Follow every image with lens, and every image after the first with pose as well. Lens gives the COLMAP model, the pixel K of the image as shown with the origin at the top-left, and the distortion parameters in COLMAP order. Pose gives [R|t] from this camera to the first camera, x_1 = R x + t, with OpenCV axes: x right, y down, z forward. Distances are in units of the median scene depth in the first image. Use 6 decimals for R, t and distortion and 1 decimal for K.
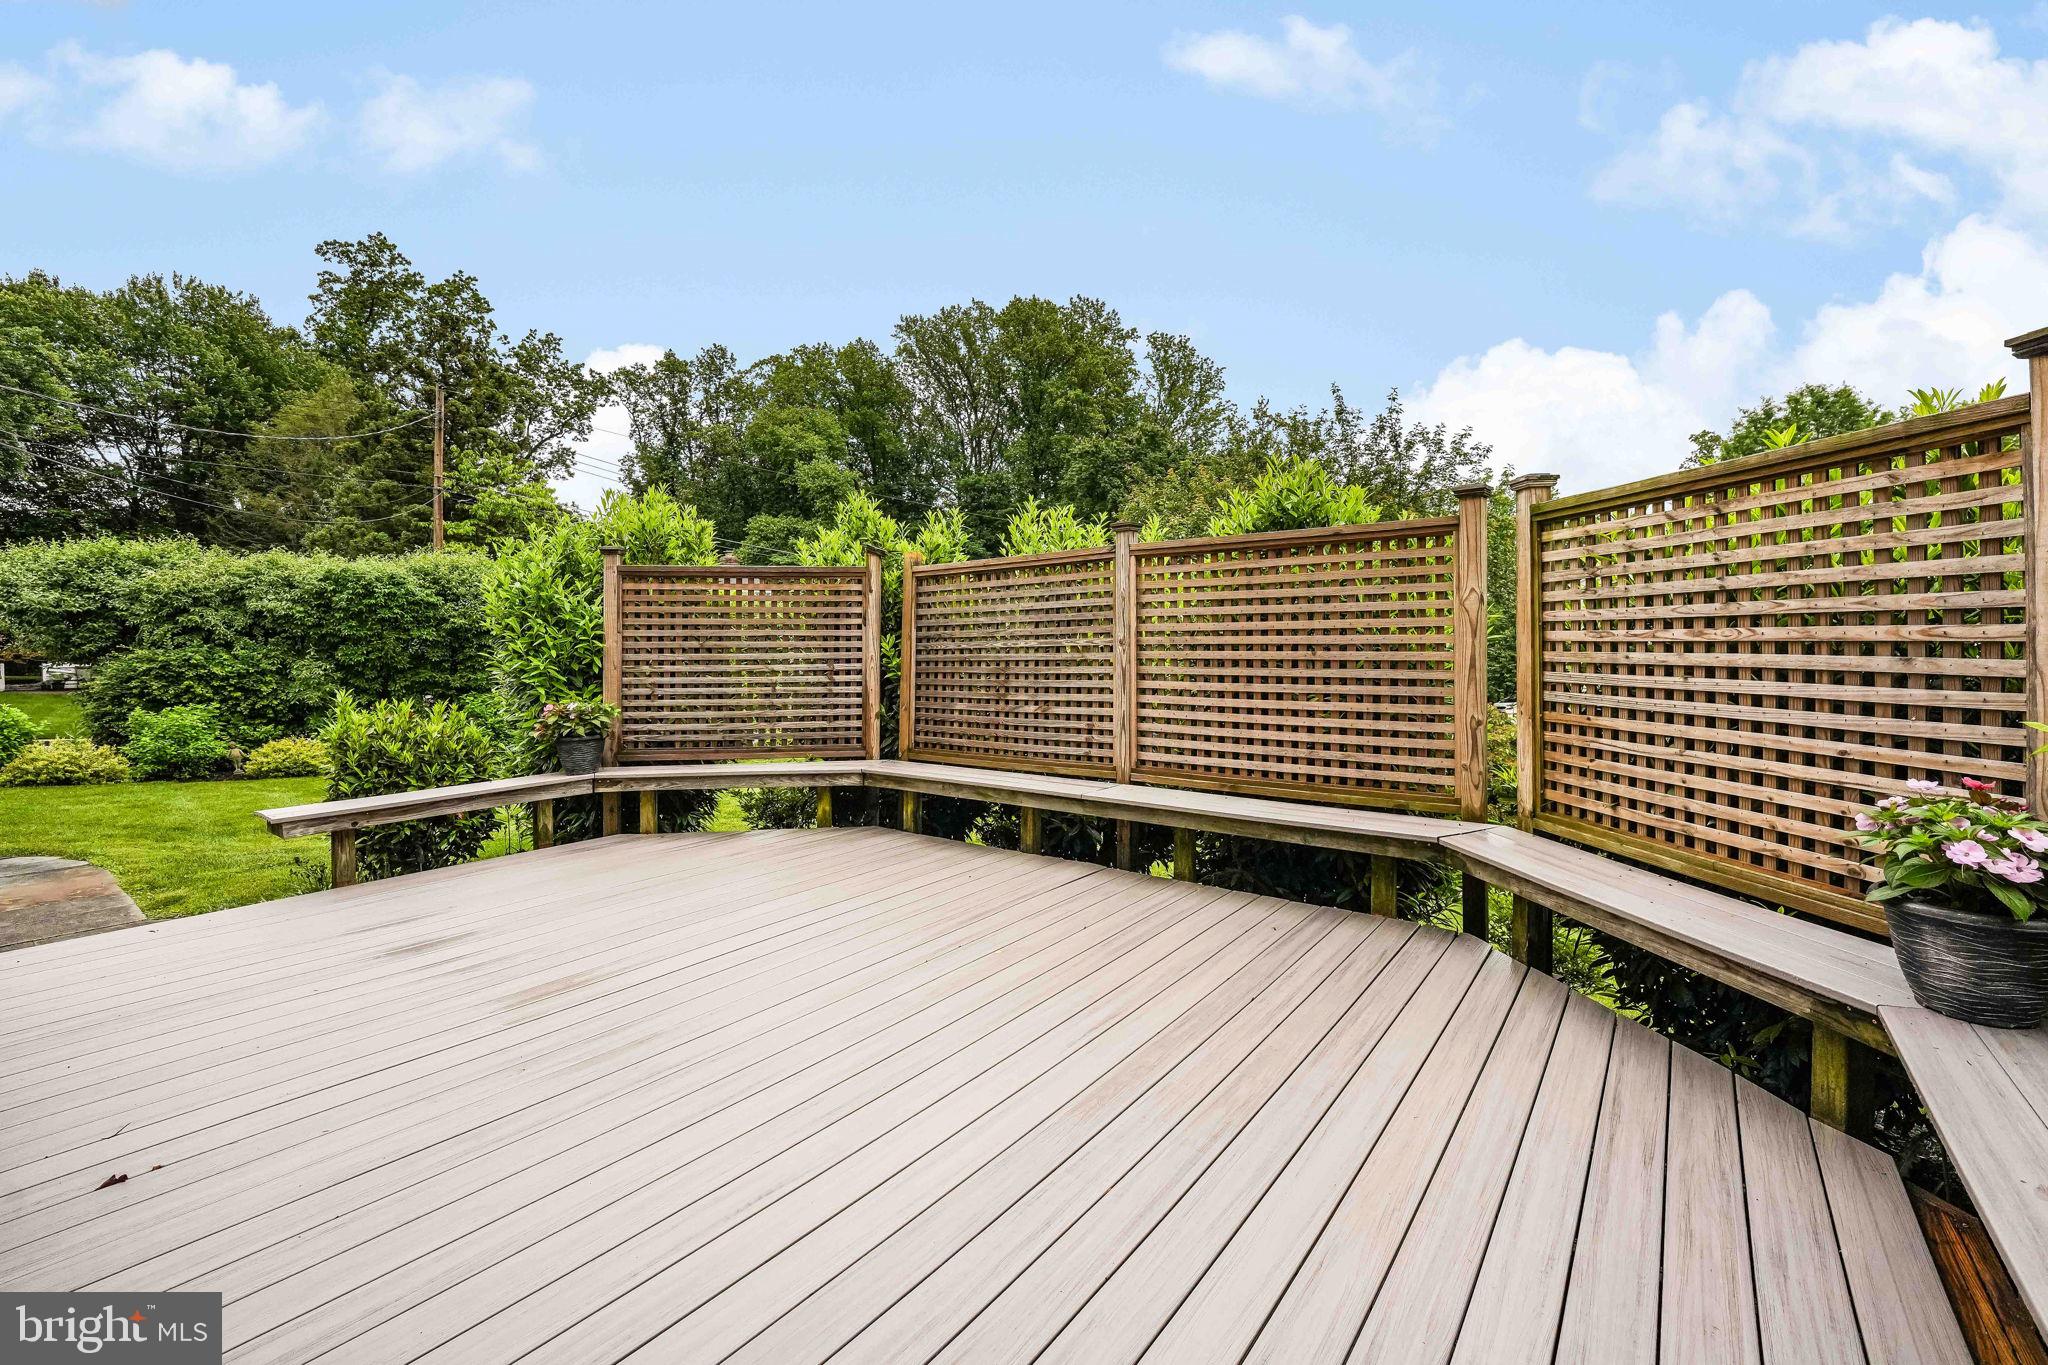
lens RADIAL K [[846.6, 0, 1024.4], [0, 846.6, 667.0], [0, 0, 1]] dist [0.000971, 0.000050]
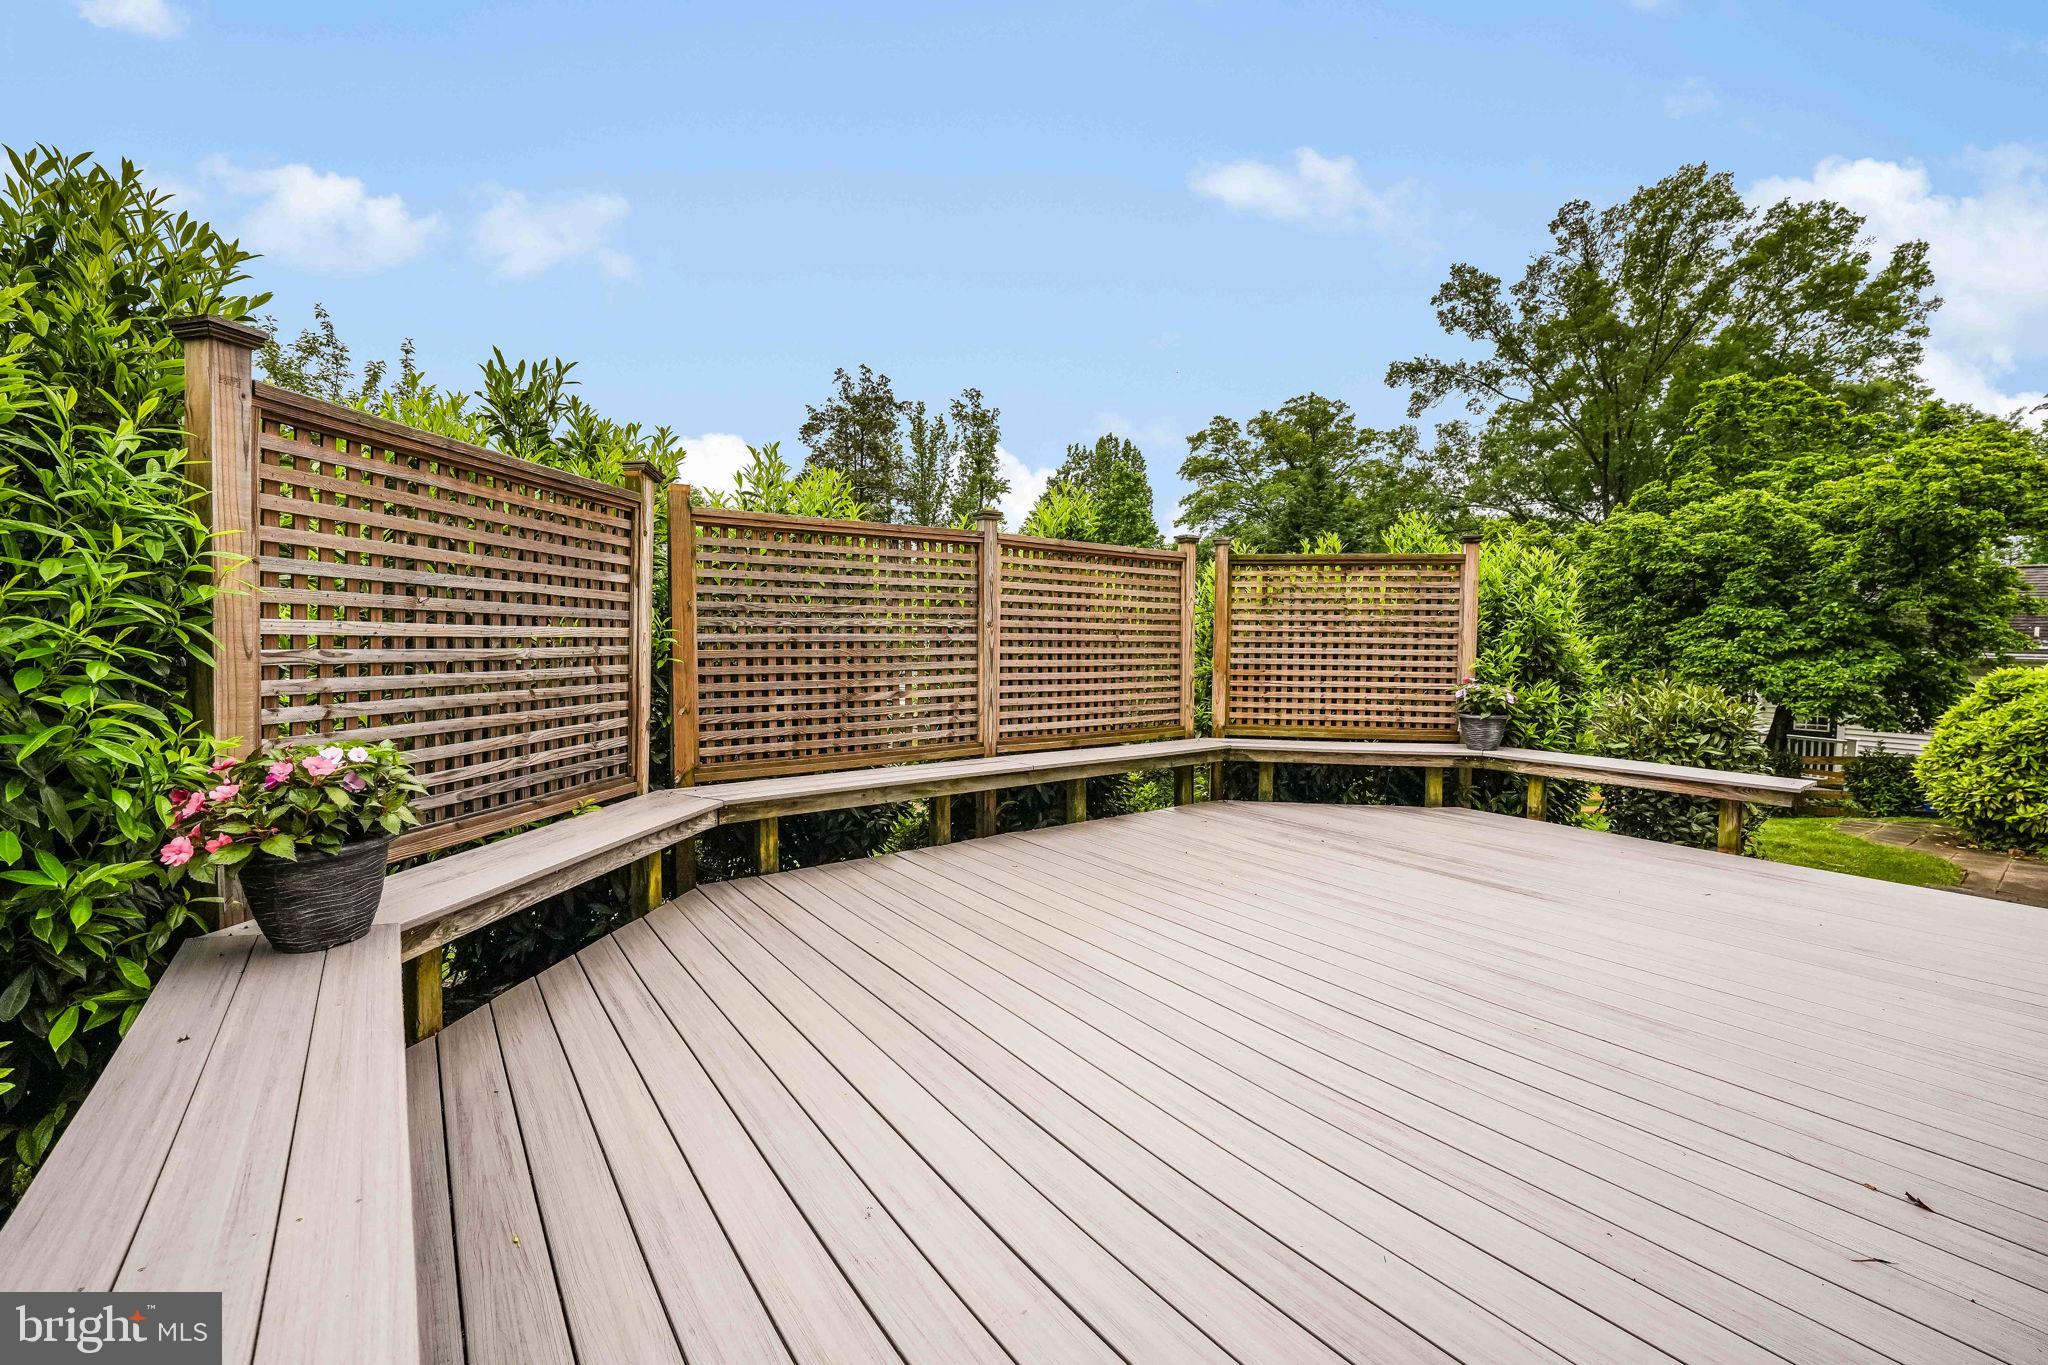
lens RADIAL K [[846.6, 0, 1024.1], [0, 846.6, 670.4], [0, 0, 1]] dist [0.000971, 0.000050]
pose [[0.266226, -0.027835, 0.963509, -1.253784], [0.013055, 0.999595, 0.025270, 0.003426], [-0.963822, 0.005851, 0.266481, 0.947387]]
